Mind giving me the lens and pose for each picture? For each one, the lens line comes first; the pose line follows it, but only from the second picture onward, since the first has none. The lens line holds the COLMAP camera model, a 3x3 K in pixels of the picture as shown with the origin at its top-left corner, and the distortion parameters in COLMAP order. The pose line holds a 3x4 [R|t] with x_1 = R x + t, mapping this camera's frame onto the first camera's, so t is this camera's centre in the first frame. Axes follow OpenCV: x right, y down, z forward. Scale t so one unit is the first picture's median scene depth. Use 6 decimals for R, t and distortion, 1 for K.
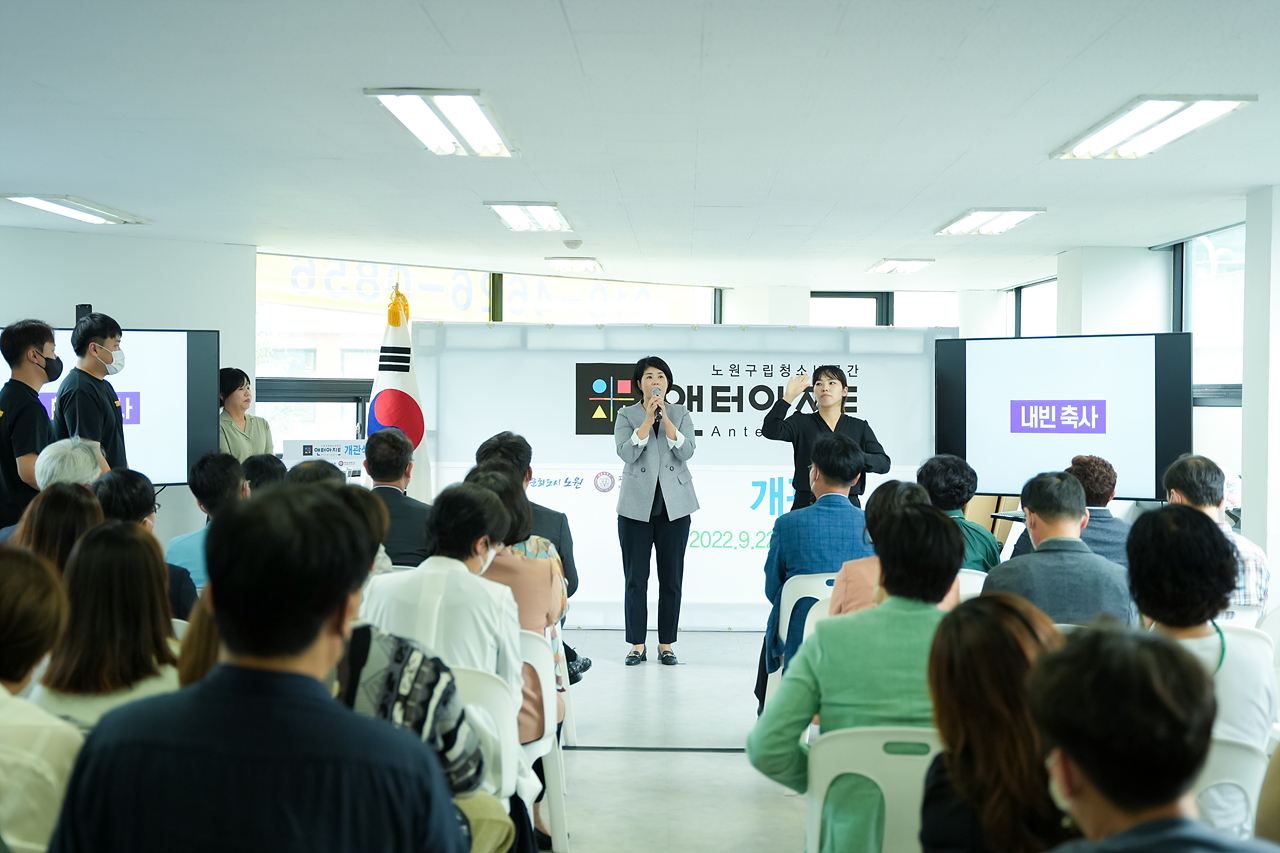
lens RADIAL K [[2108.2, 0, 639.1], [0, 2108.2, 441.9], [0, 0, 1]] dist [0.007379, 0.000000]
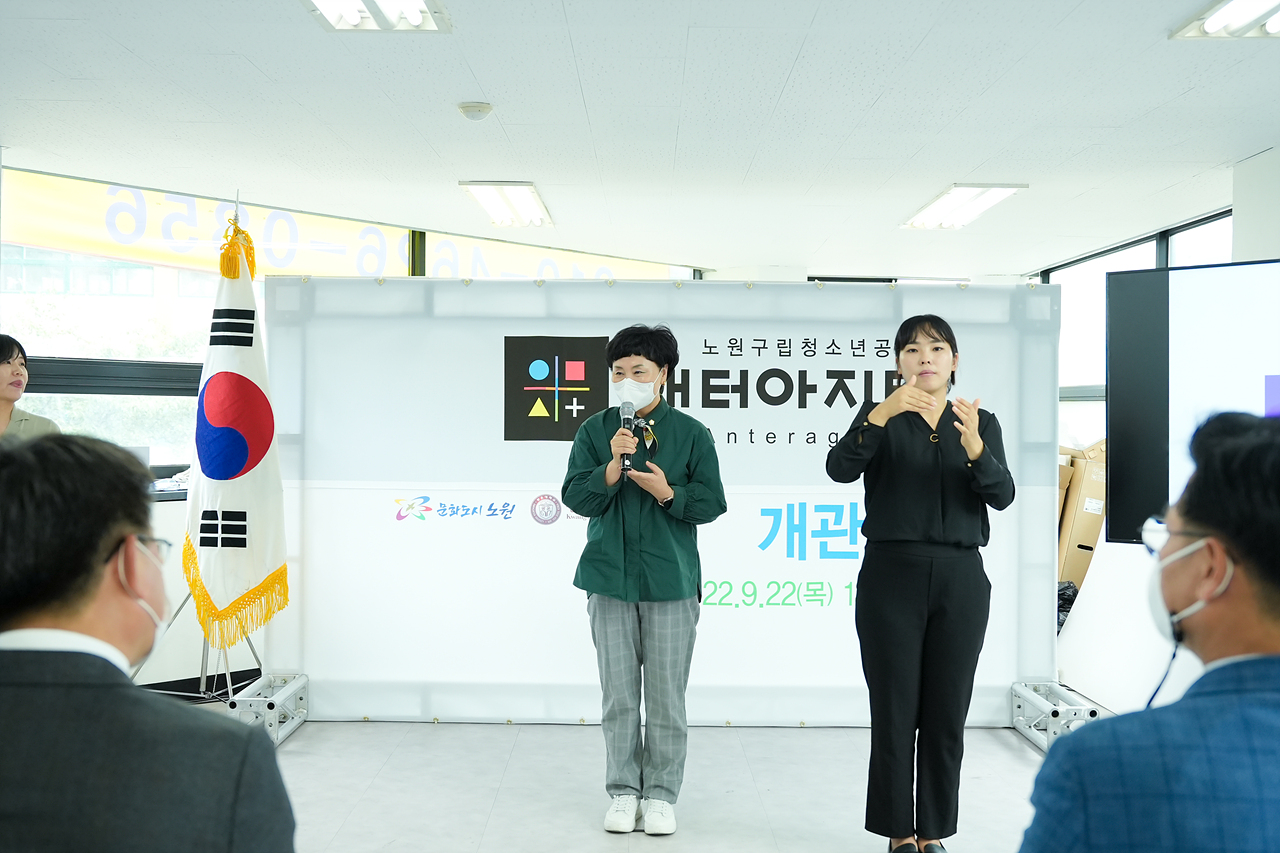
lens RADIAL K [[1320.7, 0, 604.7], [0, 1320.7, 428.4], [0, 0, 1]] dist [0.003796, 0.000000]
pose [[0.999957, 0.001060, 0.009211, -0.001304], [-0.001023, 0.999991, -0.004052, -0.005661], [-0.009215, 0.004043, 0.999949, 0.570274]]
